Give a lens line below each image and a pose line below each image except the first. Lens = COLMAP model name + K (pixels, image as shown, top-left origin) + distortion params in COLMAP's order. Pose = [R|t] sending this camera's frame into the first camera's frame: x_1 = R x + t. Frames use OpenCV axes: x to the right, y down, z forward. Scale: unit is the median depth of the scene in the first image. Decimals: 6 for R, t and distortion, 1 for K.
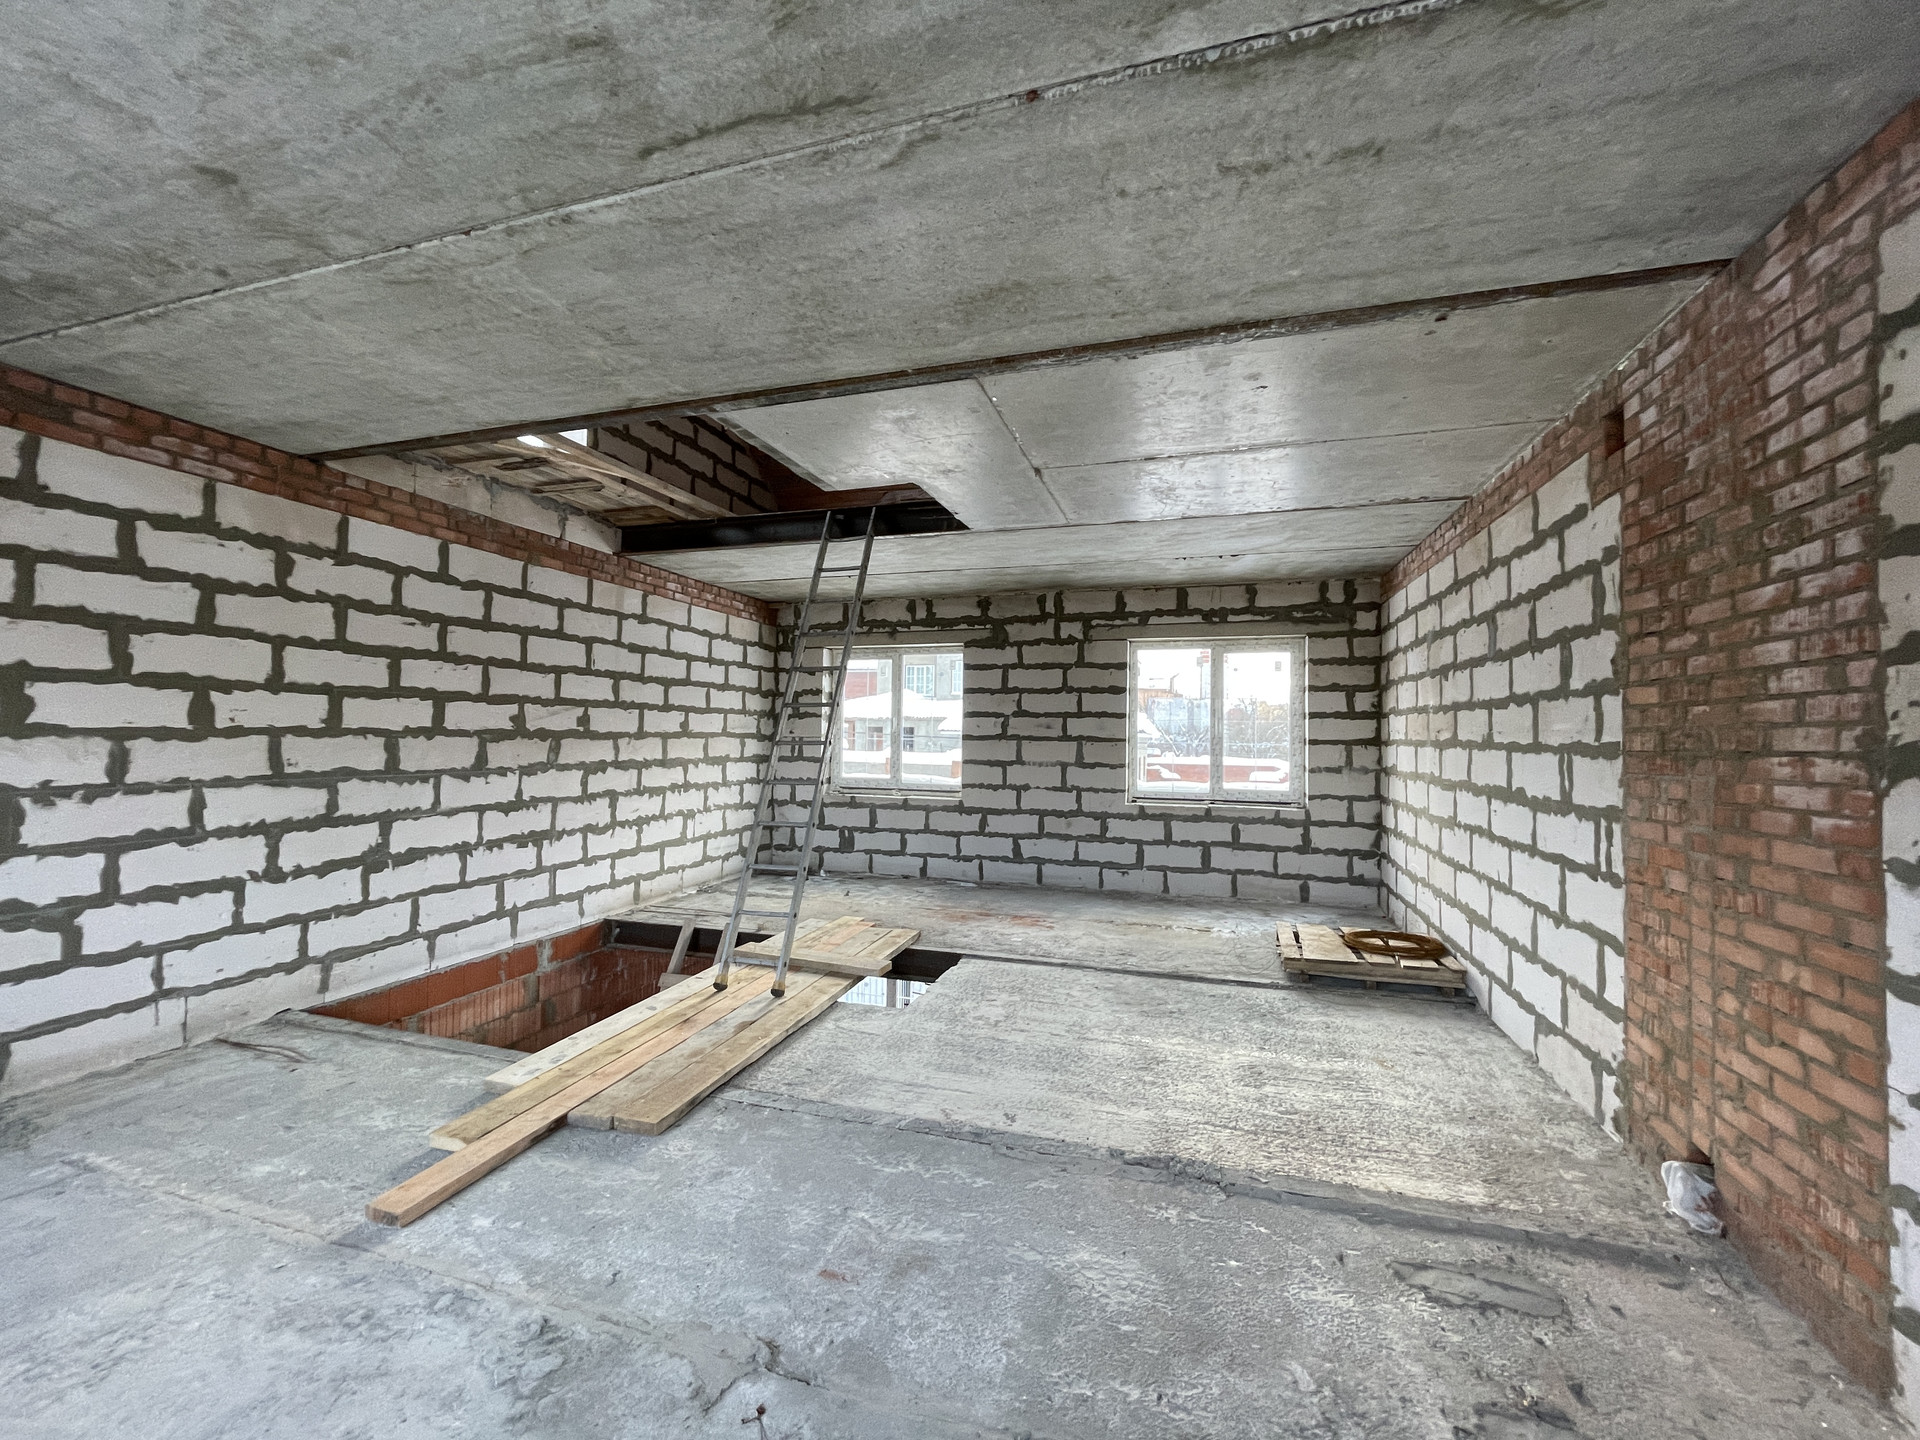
lens RADIAL K [[771.5, 0, 972.8], [0, 771.5, 720.8], [0, 0, 1]] dist [-0.001453, -0.000971]
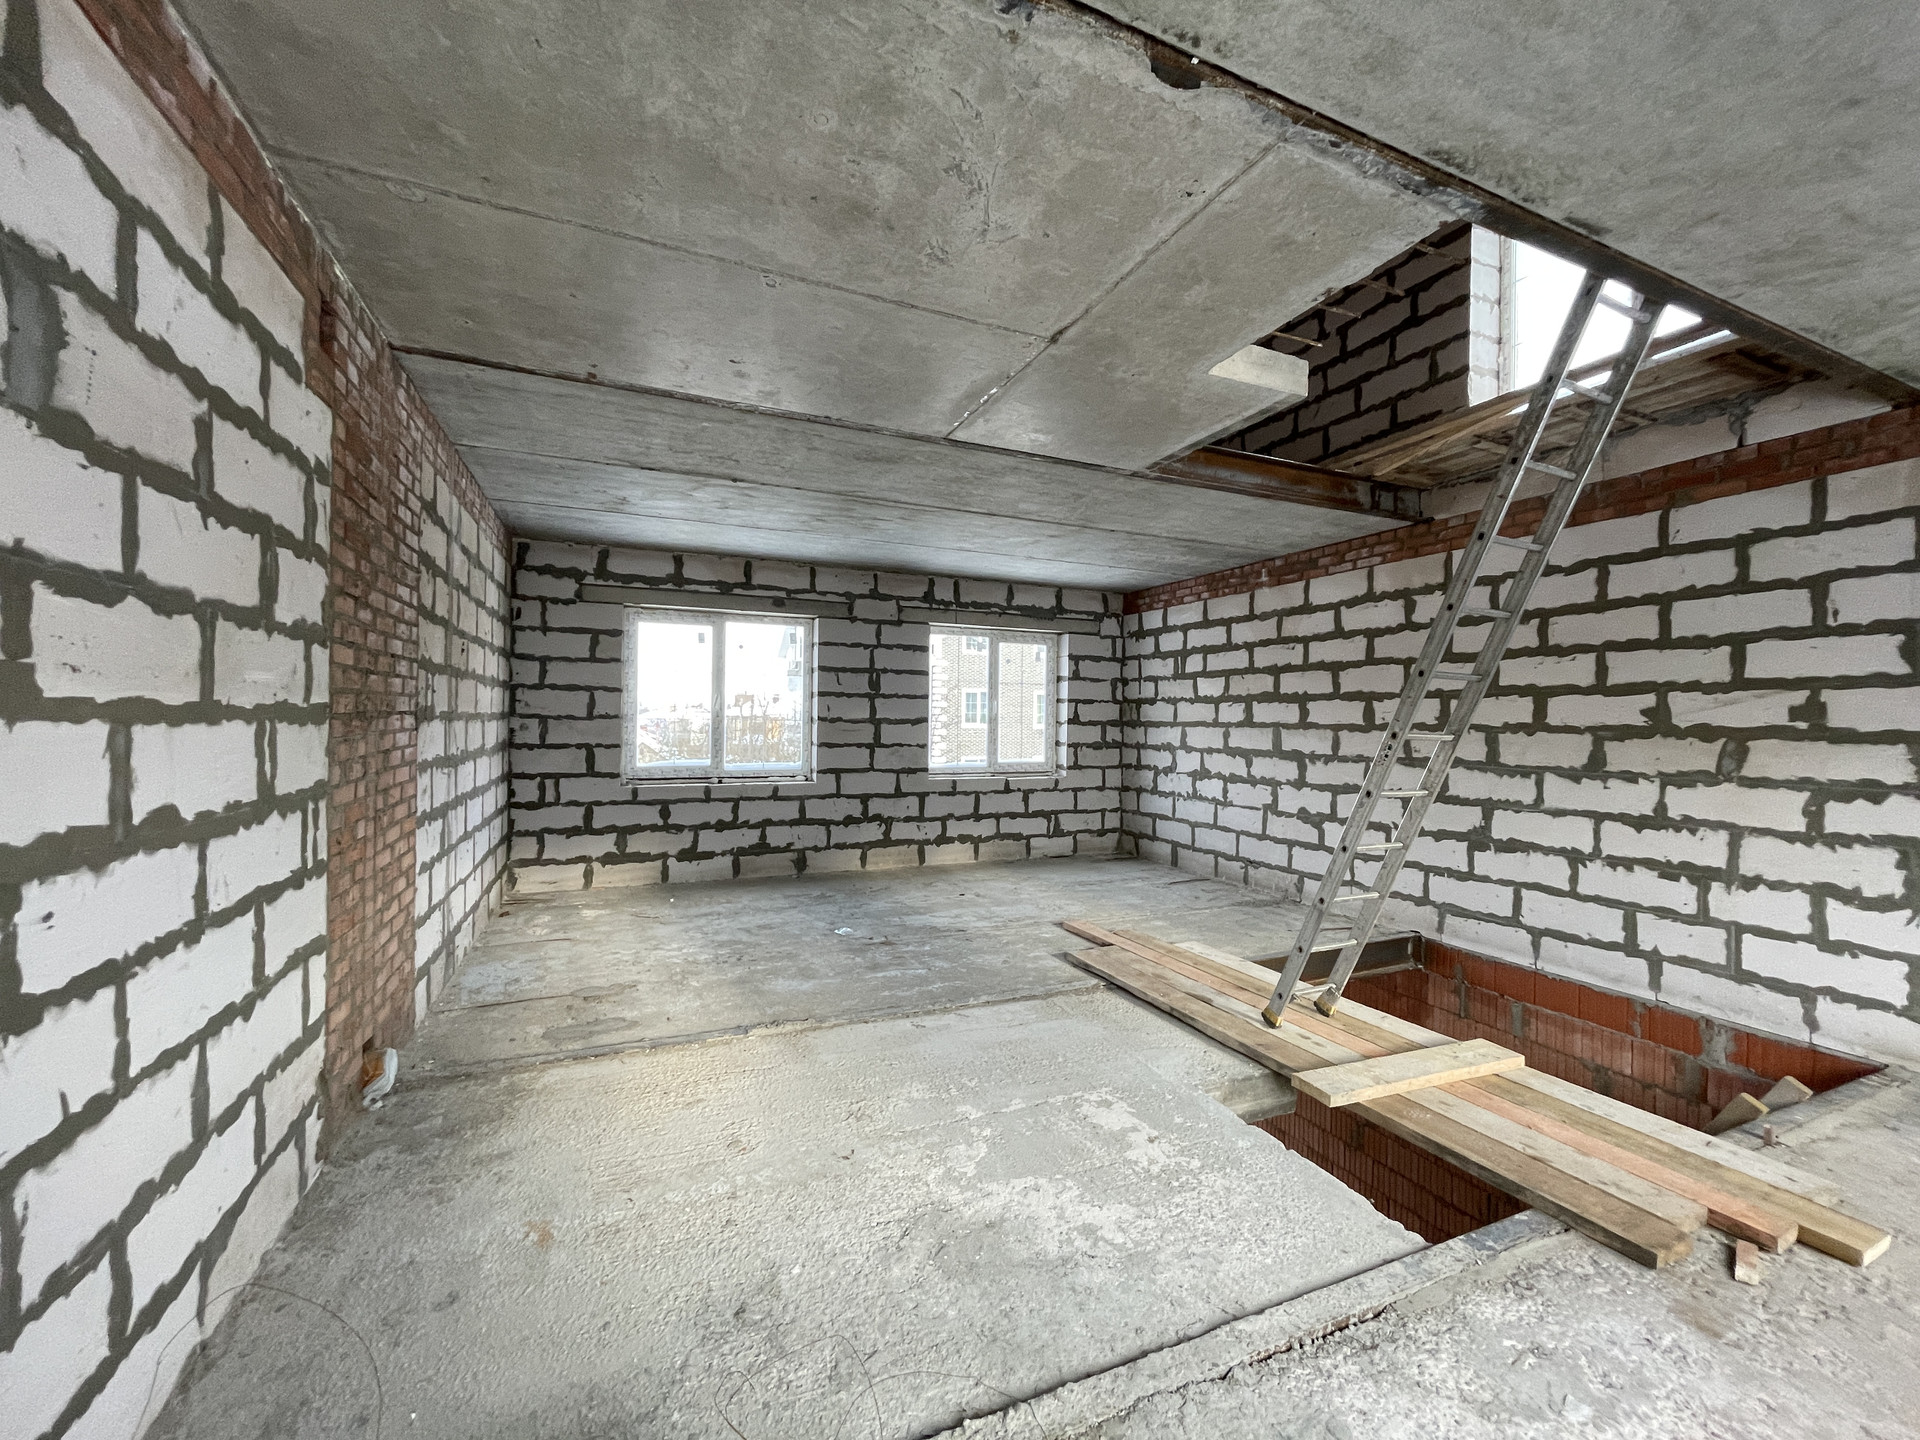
lens RADIAL K [[771.5, 0, 948.8], [0, 771.5, 720.9], [0, 0, 1]] dist [-0.001453, -0.000971]
pose [[-0.773460, -0.022214, -0.633455, 0.498800], [-0.011563, 0.999714, -0.020939, 0.033410], [0.633739, -0.008871, -0.773496, 1.237227]]
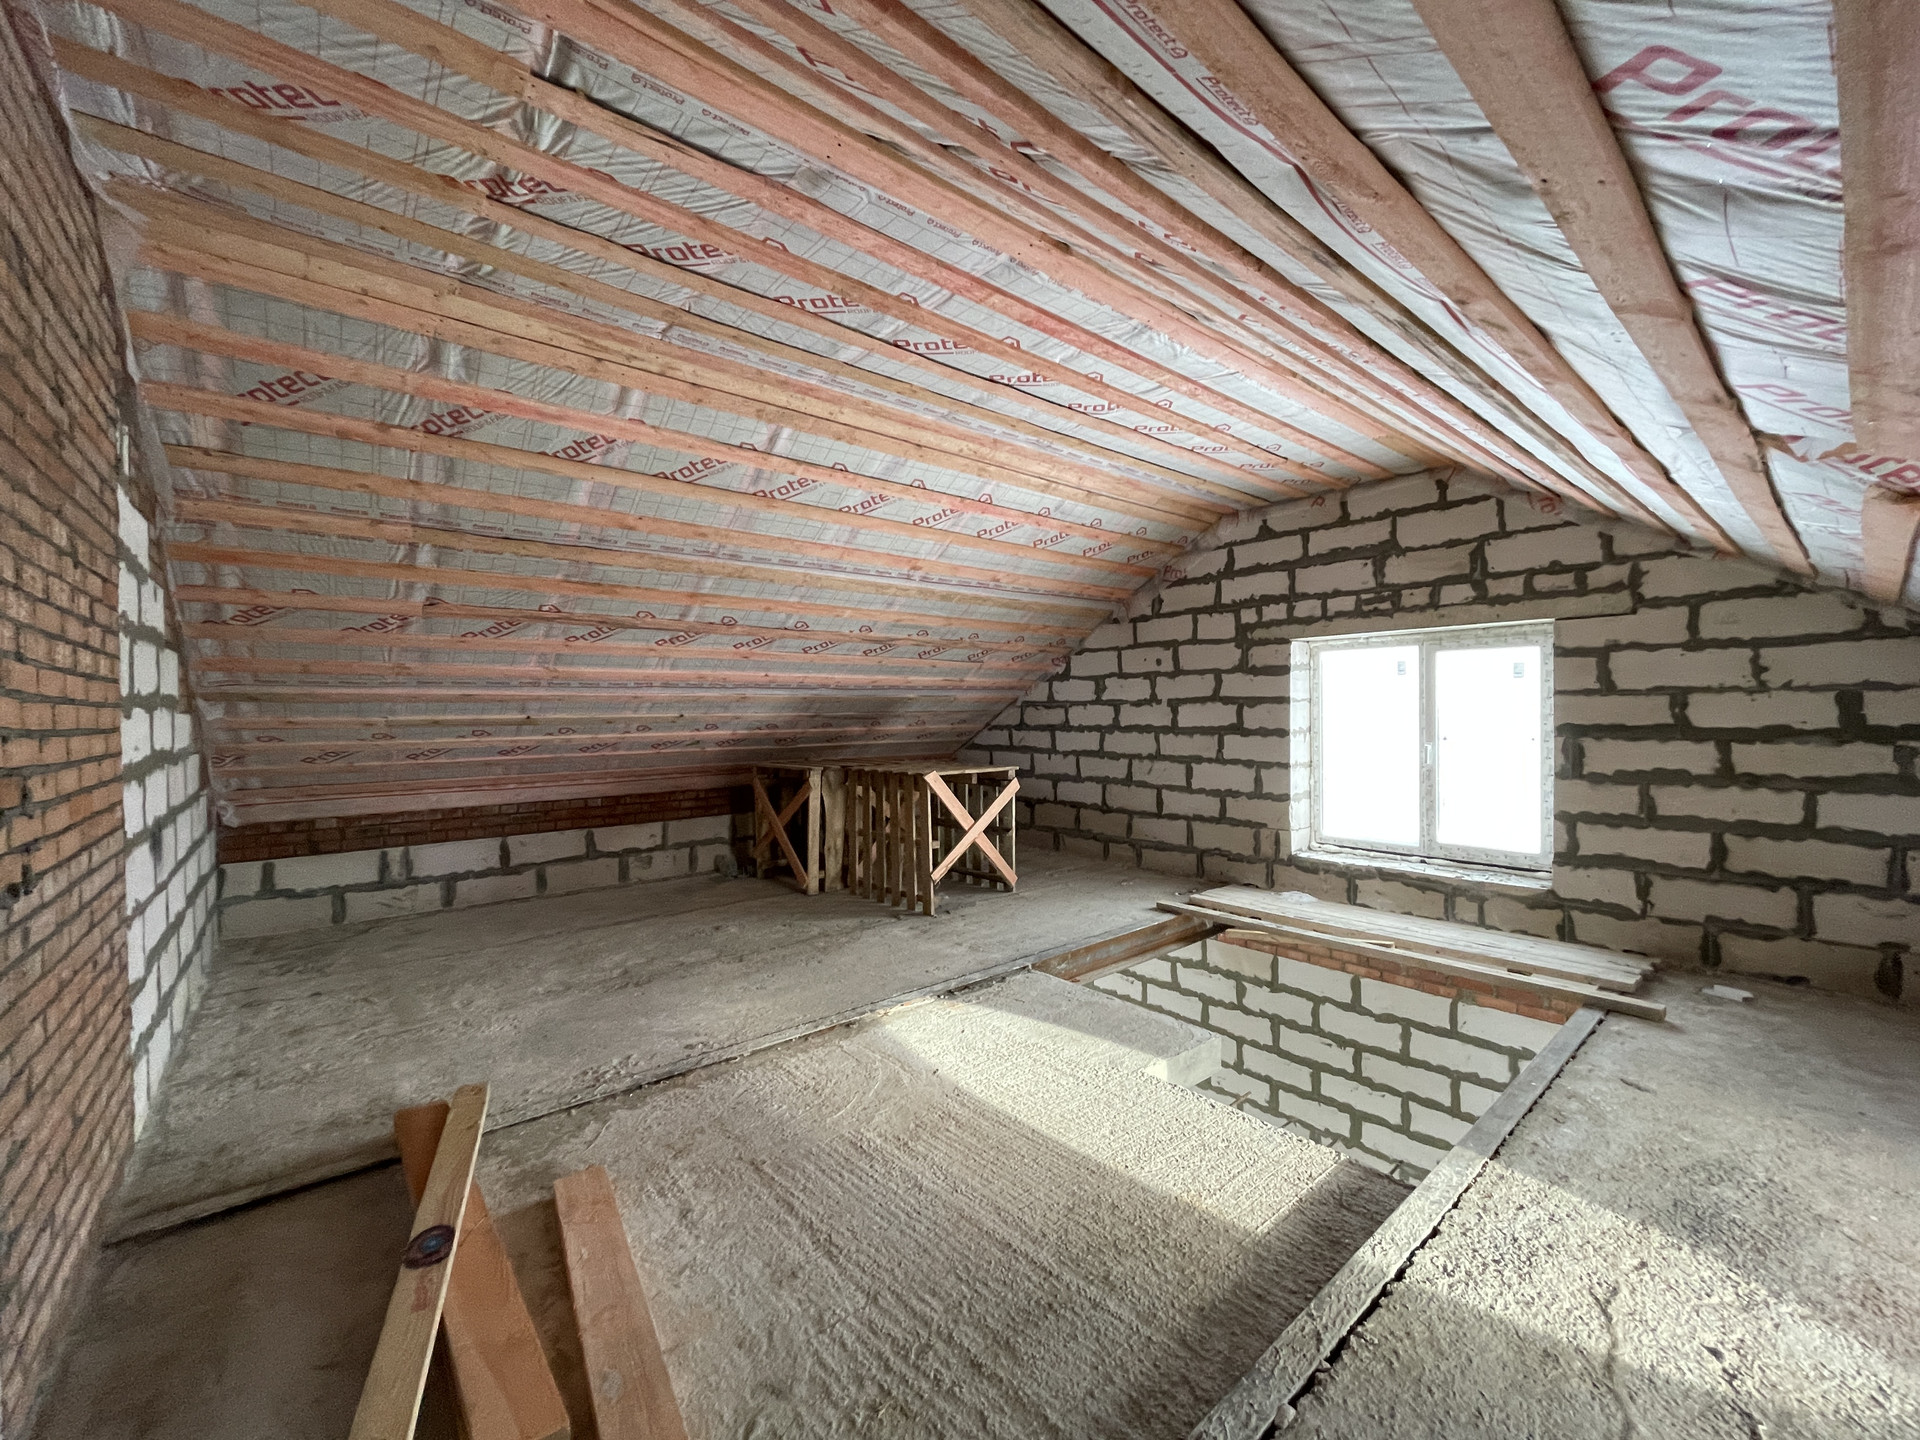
lens RADIAL K [[771.5, 0, 952.5], [0, 771.5, 717.5], [0, 0, 1]] dist [-0.001453, -0.000971]
pose [[-0.542441, -0.010477, -0.840029, 0.561575], [0.009763, 0.999776, -0.018773, -0.575241], [0.840037, -0.018385, -0.542217, 1.086932]]
